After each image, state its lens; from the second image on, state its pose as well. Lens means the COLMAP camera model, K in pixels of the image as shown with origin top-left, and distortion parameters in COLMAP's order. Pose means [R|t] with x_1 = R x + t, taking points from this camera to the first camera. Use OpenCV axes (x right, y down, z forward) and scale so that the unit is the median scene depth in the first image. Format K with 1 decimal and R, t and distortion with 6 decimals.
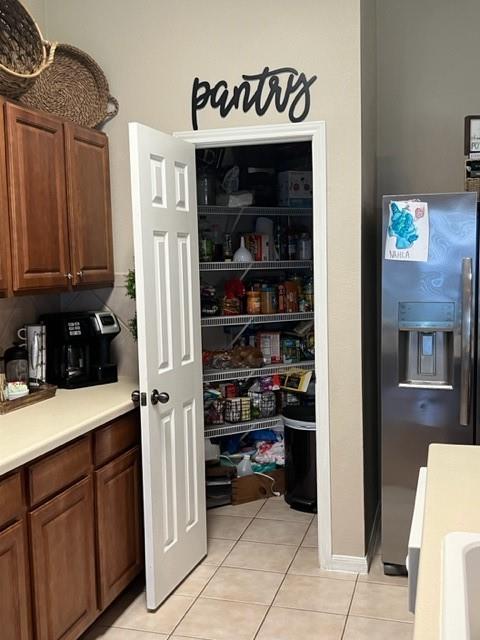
lens RADIAL K [[706.3, 0, 243.2], [0, 706.3, 343.1], [0, 0, 1]] dist [0.031605, 0.000000]
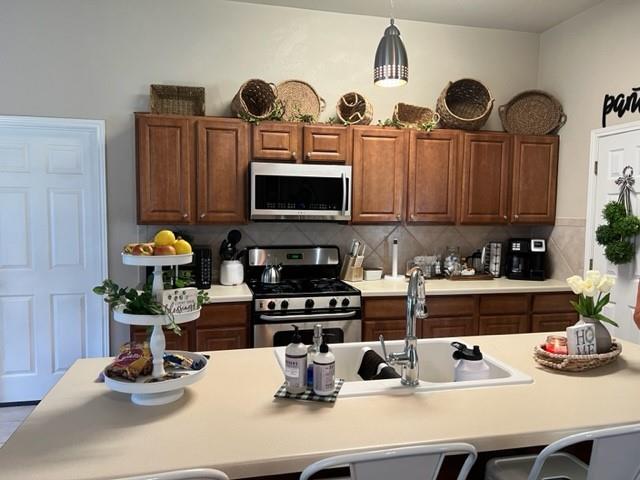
lens RADIAL K [[485.6, 0, 320.1], [0, 485.6, 250.8], [0, 0, 1]] dist [0.043023, -0.042974]
pose [[0.499434, 0.097303, -0.860871, 0.584465], [-0.124808, 0.991388, 0.039648, 0.003097], [0.857315, 0.087642, 0.507277, -0.058116]]
